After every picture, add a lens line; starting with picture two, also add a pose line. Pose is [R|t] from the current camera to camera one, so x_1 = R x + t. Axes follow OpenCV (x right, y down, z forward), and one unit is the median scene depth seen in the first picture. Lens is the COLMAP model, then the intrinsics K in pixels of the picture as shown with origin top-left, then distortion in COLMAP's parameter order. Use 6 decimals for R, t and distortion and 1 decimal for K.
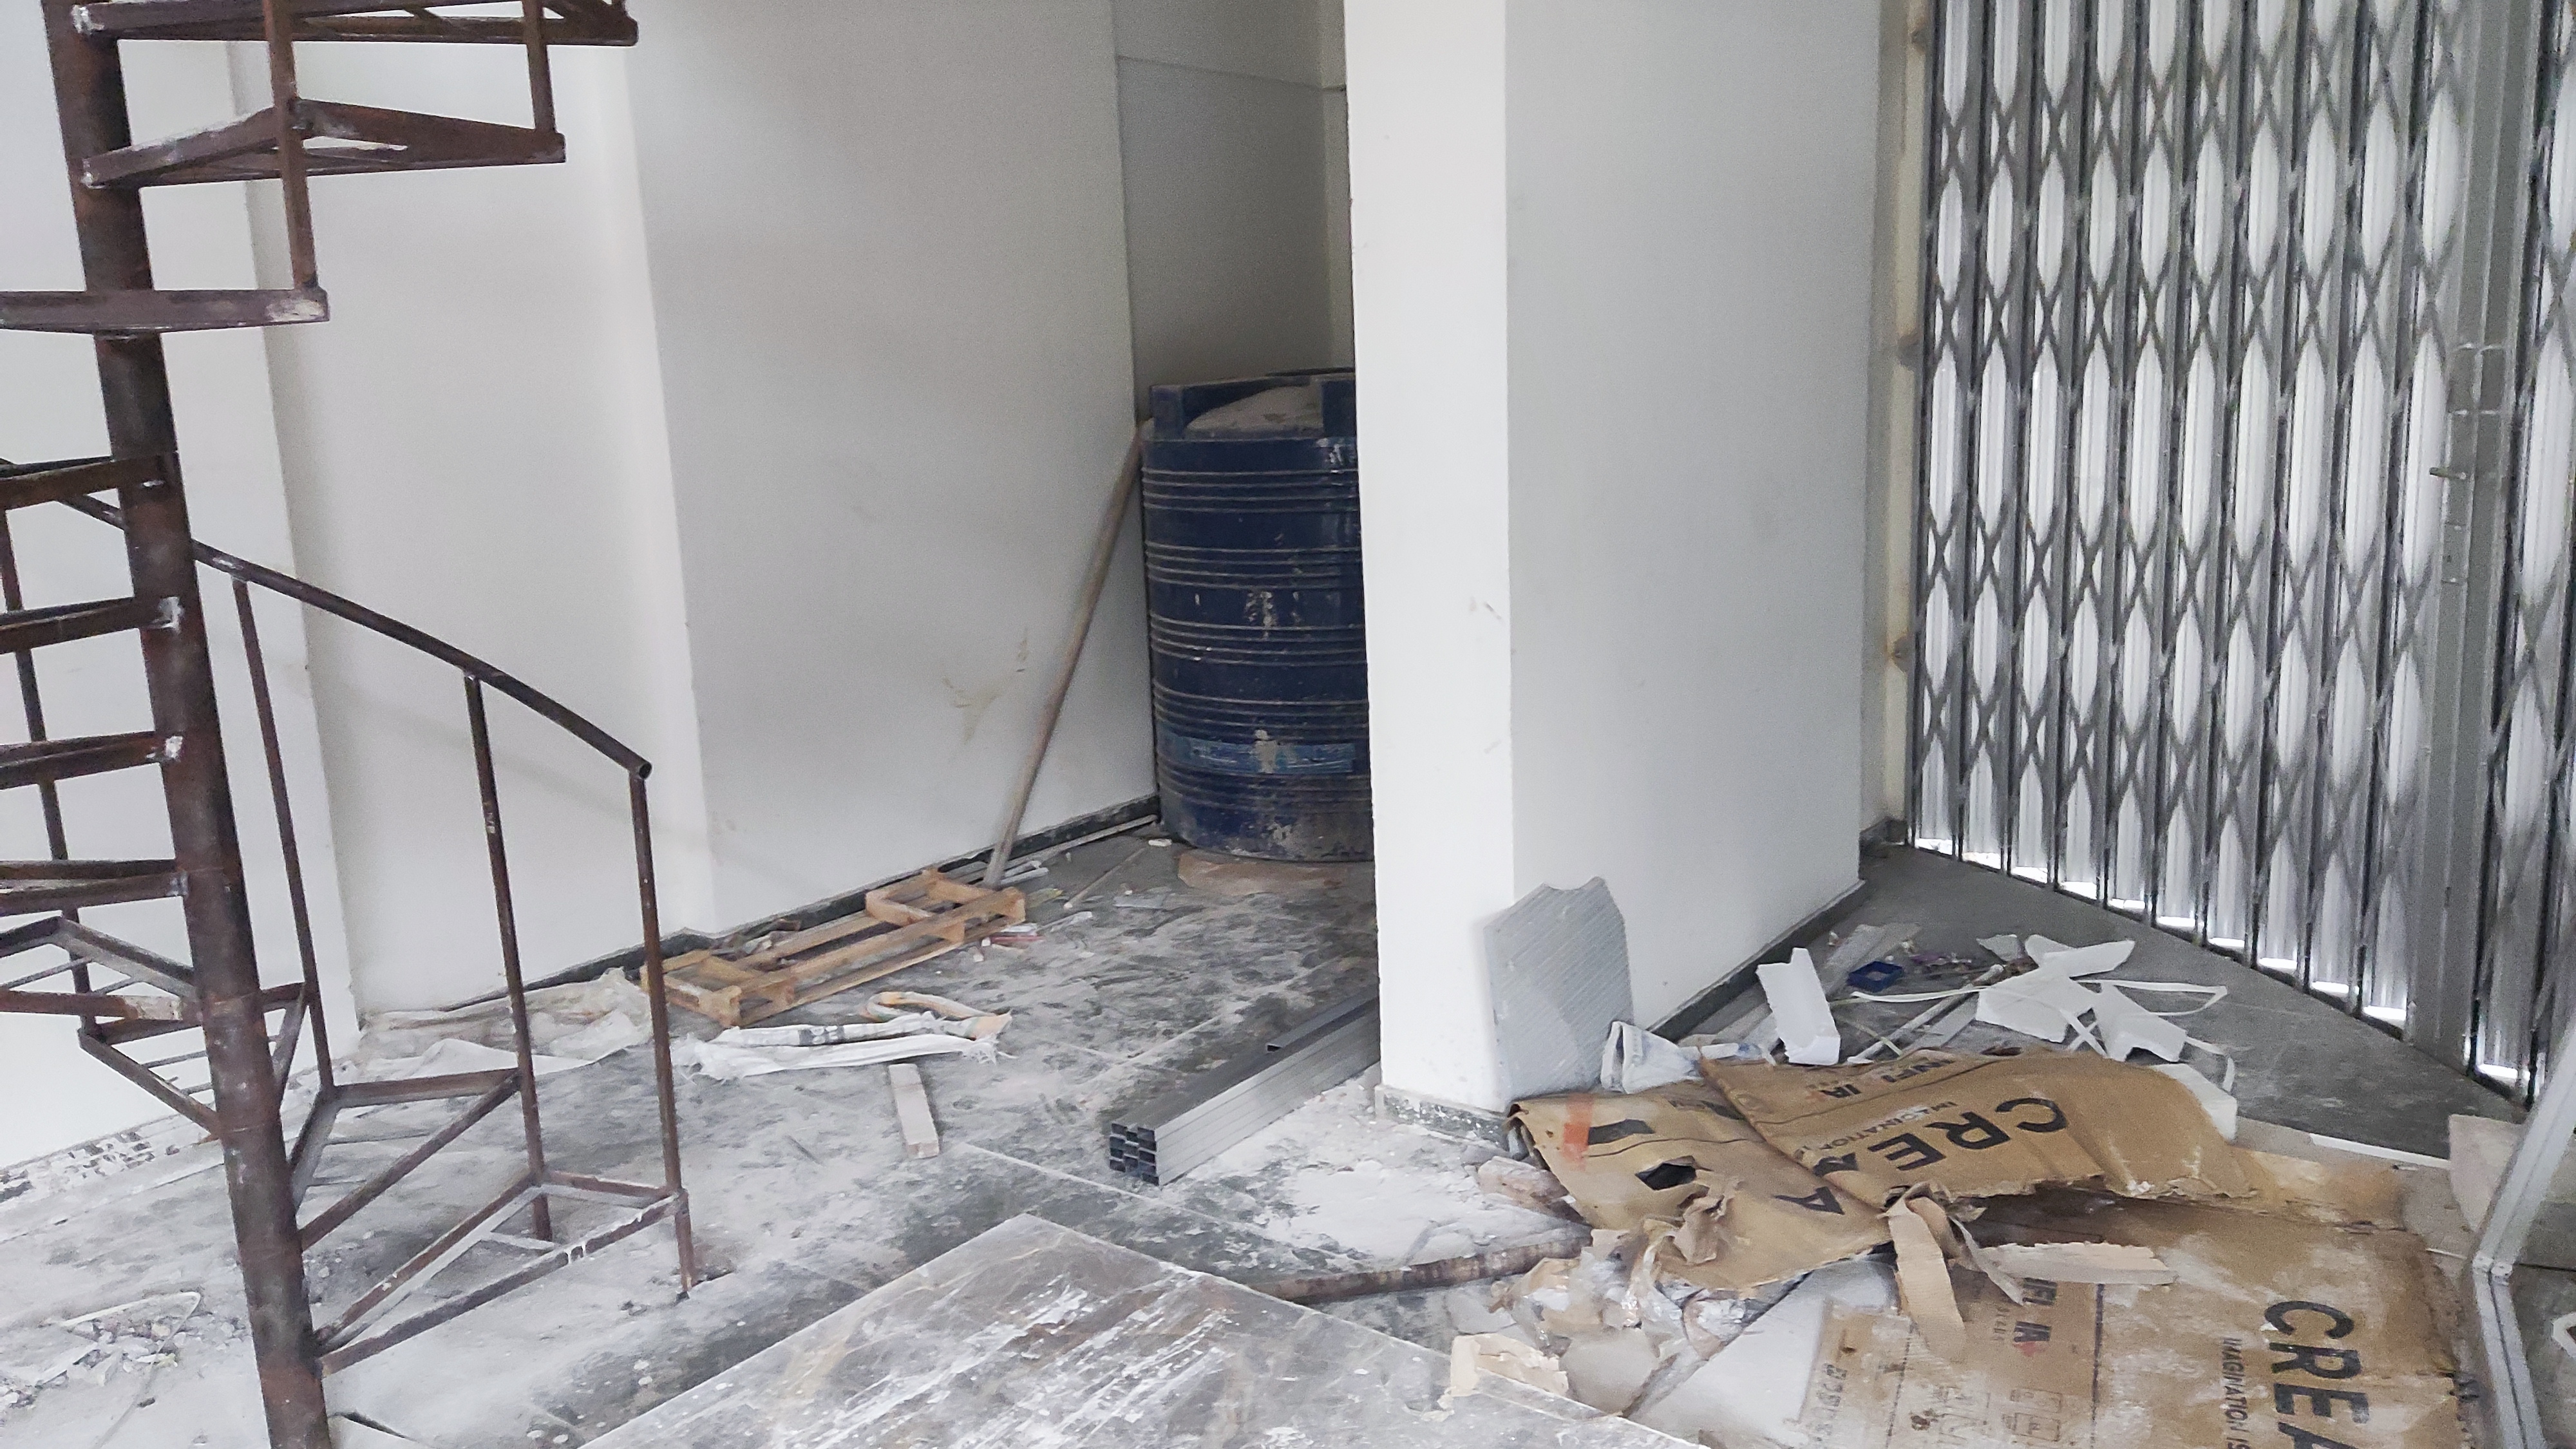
lens RADIAL K [[1862.4, 0, 1271.8], [0, 1862.4, 721.4], [0, 0, 1]] dist [0.106486, -0.150395]
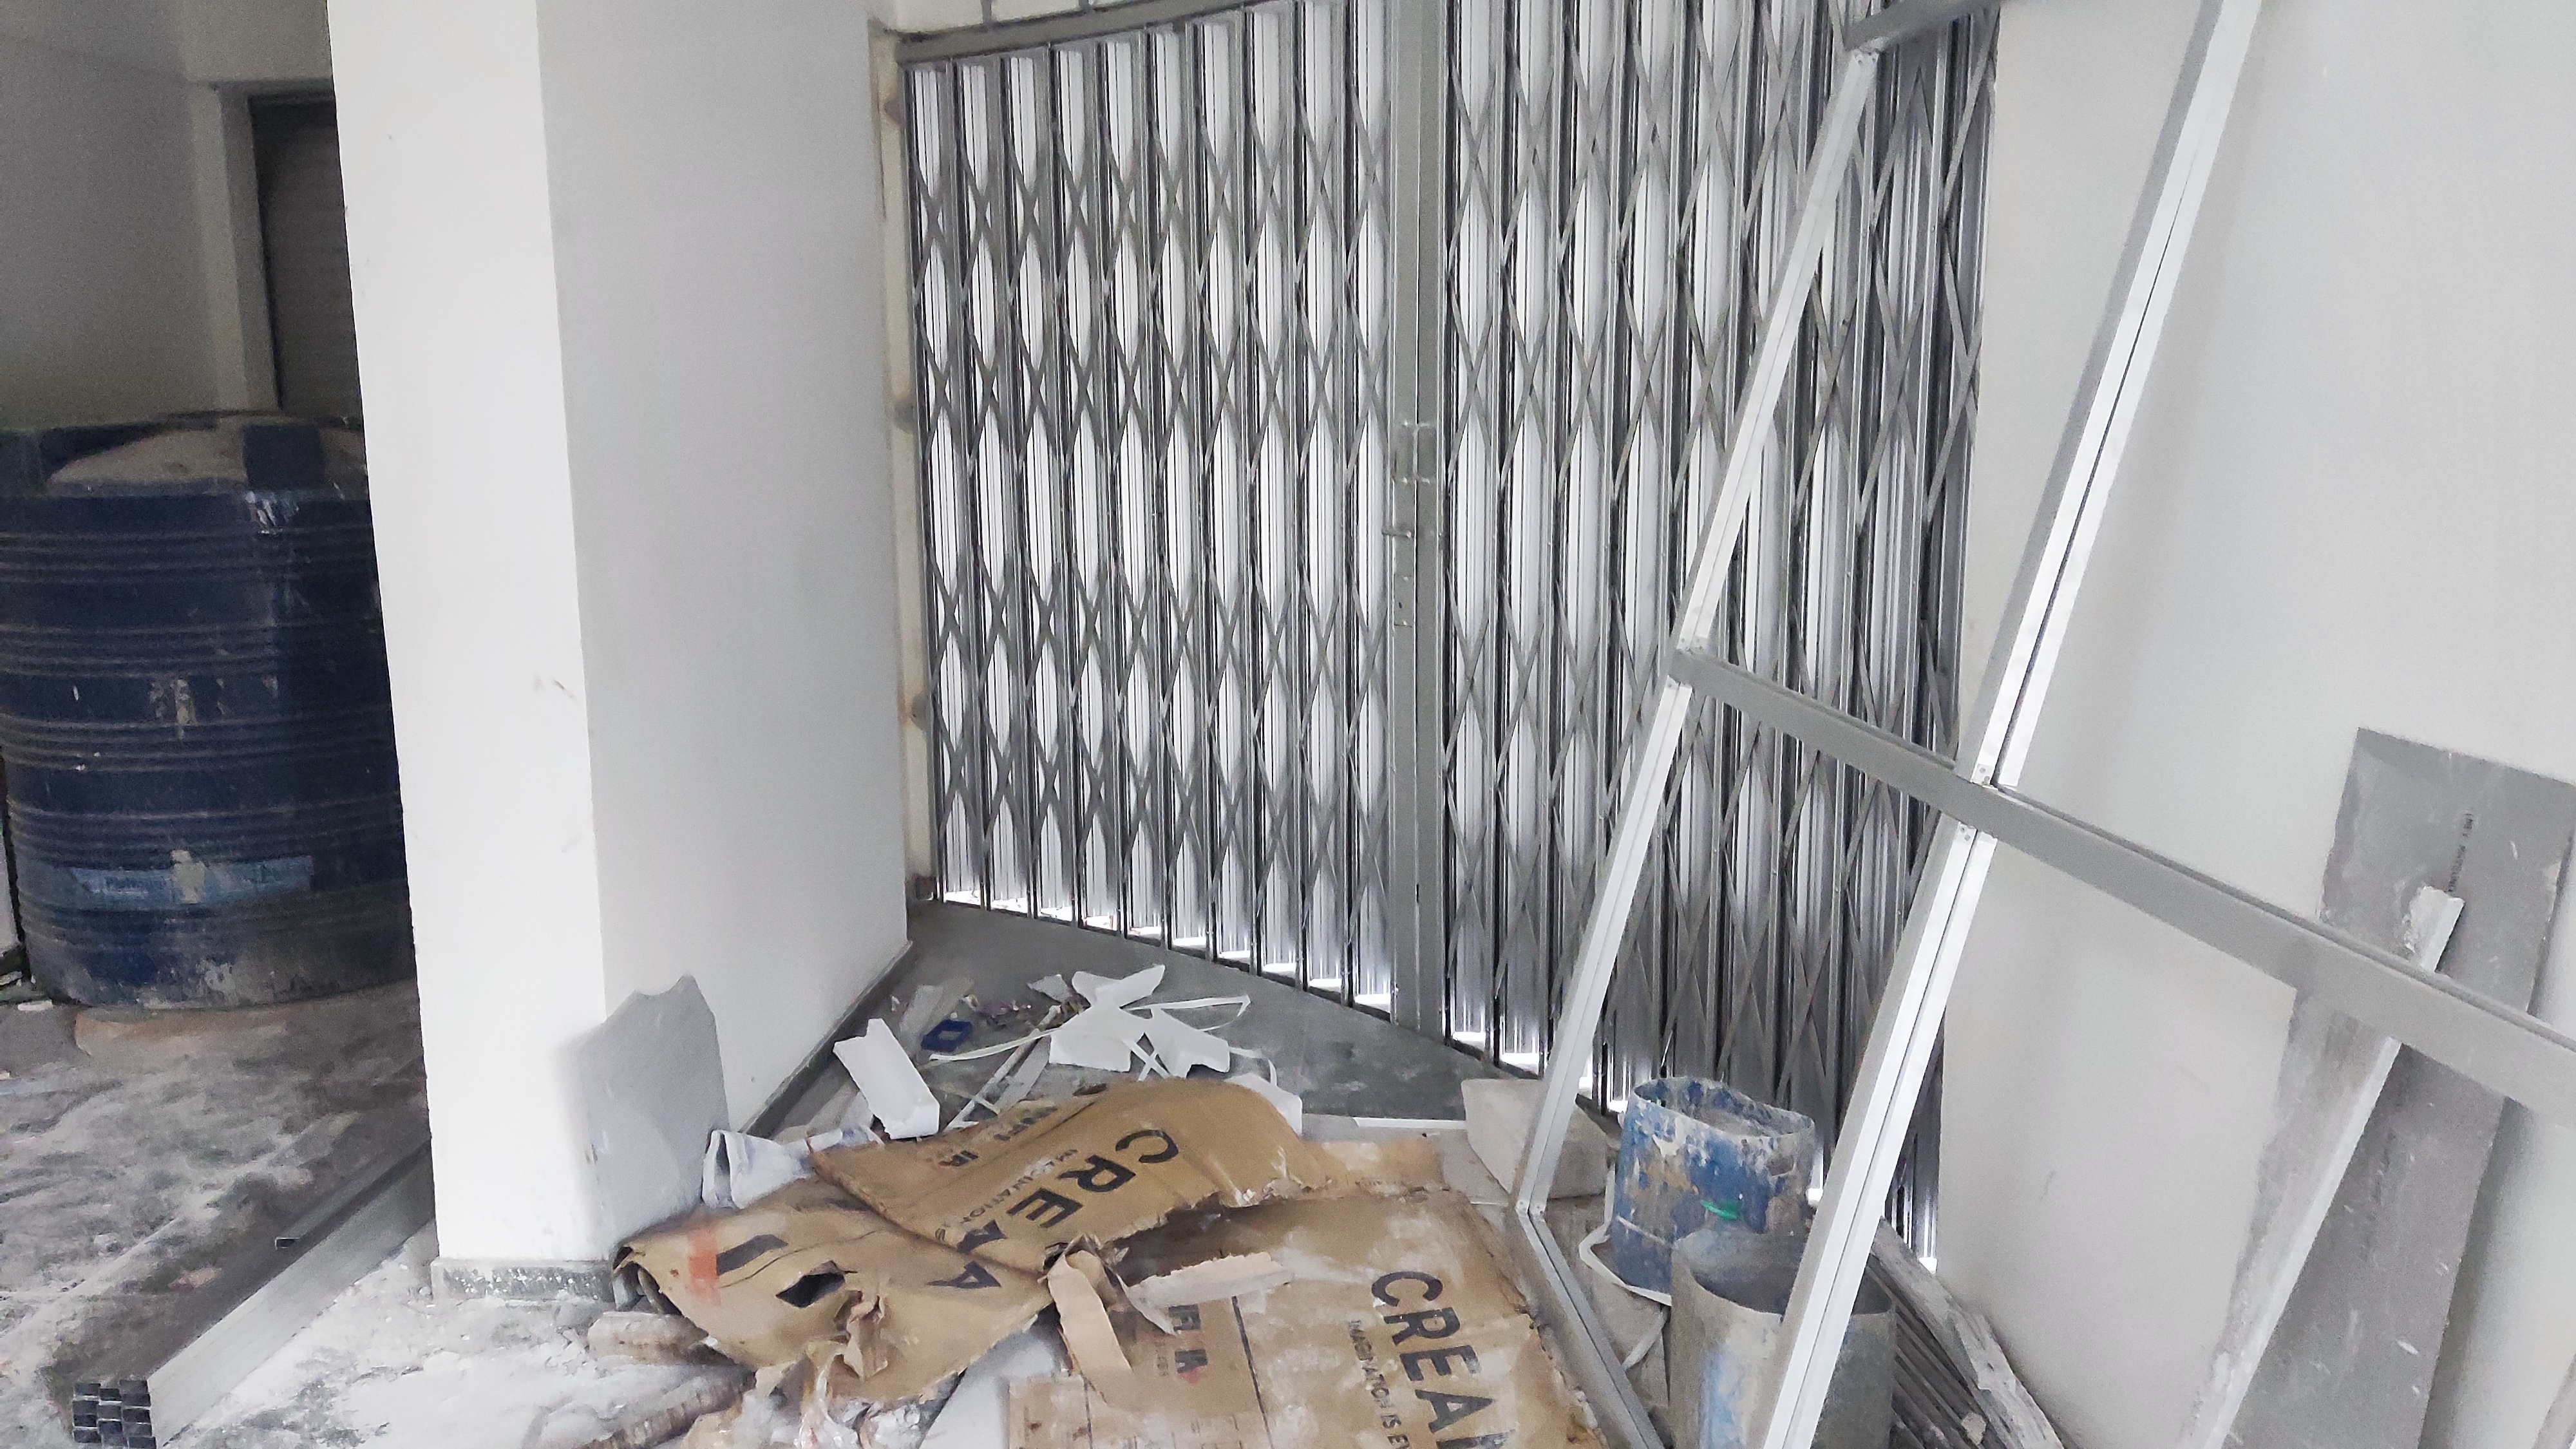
lens RADIAL K [[1862.4, 0, 1271.8], [0, 1862.4, 721.4], [0, 0, 1]] dist [0.106486, -0.150395]
pose [[0.841769, -0.059562, 0.536541, -0.071461], [0.077914, 0.996893, -0.011572, -0.007259], [-0.534185, 0.051545, 0.843795, 0.073458]]
